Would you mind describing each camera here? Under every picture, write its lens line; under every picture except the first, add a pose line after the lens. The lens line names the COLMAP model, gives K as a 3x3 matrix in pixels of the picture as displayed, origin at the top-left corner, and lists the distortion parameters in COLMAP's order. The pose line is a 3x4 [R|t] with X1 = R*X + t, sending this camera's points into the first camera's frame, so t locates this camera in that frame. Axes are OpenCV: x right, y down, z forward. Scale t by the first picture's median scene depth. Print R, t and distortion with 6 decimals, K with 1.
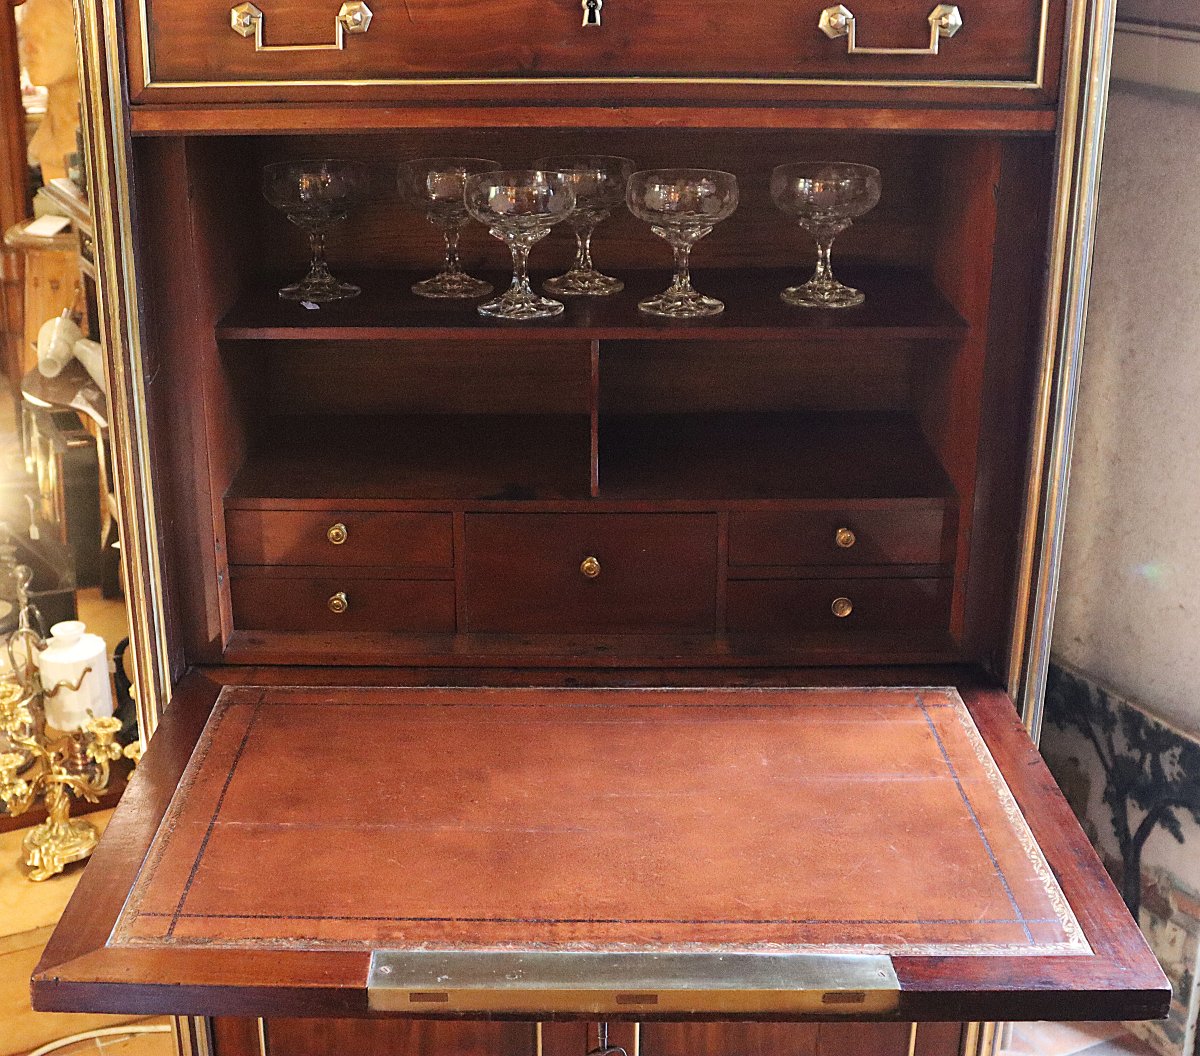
lens RADIAL K [[1656.1, 0, 553.2], [0, 1656.1, 529.8], [0, 0, 1]] dist [-0.124706, 0.008629]
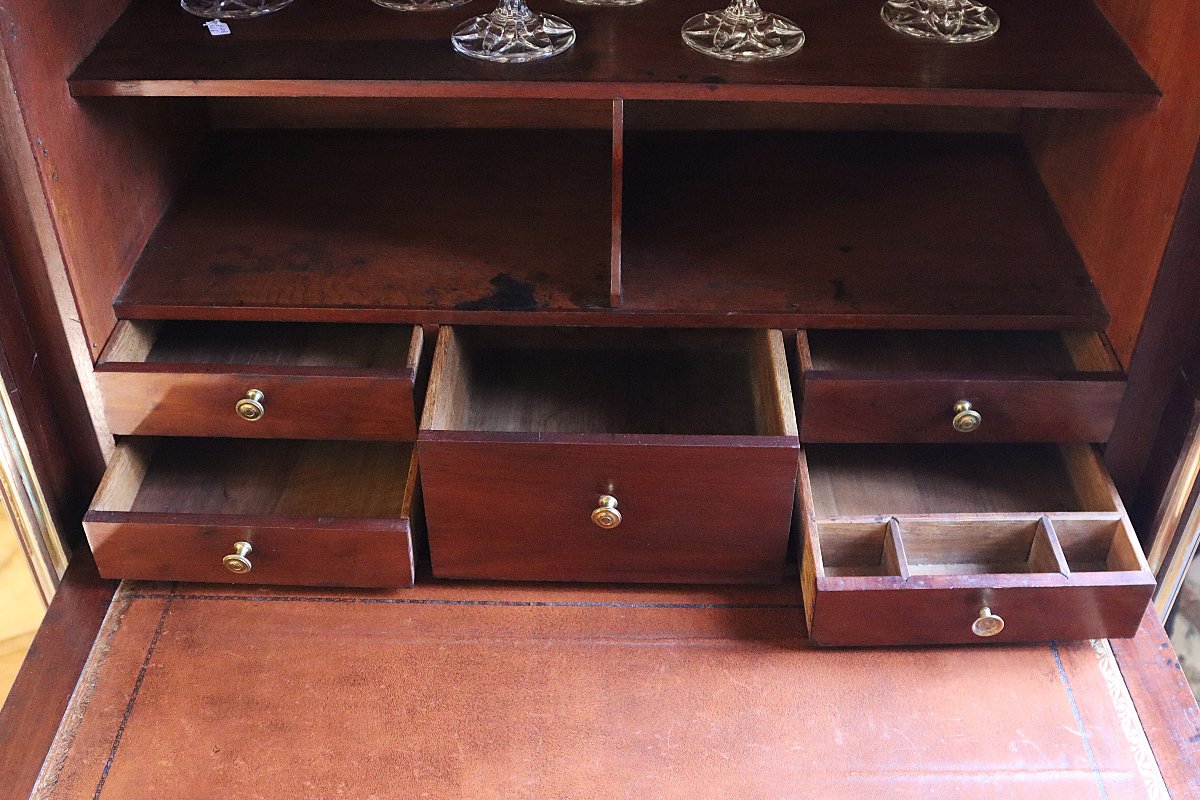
lens RADIAL K [[1272.3, 0, 600.0], [0, 1272.3, 400.0], [0, 0, 1]] dist [-0.106081, 0.000324]
pose [[0.999956, 0.008192, 0.004558, 0.016444], [-0.009182, 0.953859, 0.300114, -0.153493], [-0.001889, -0.300142, 0.953893, 0.463558]]
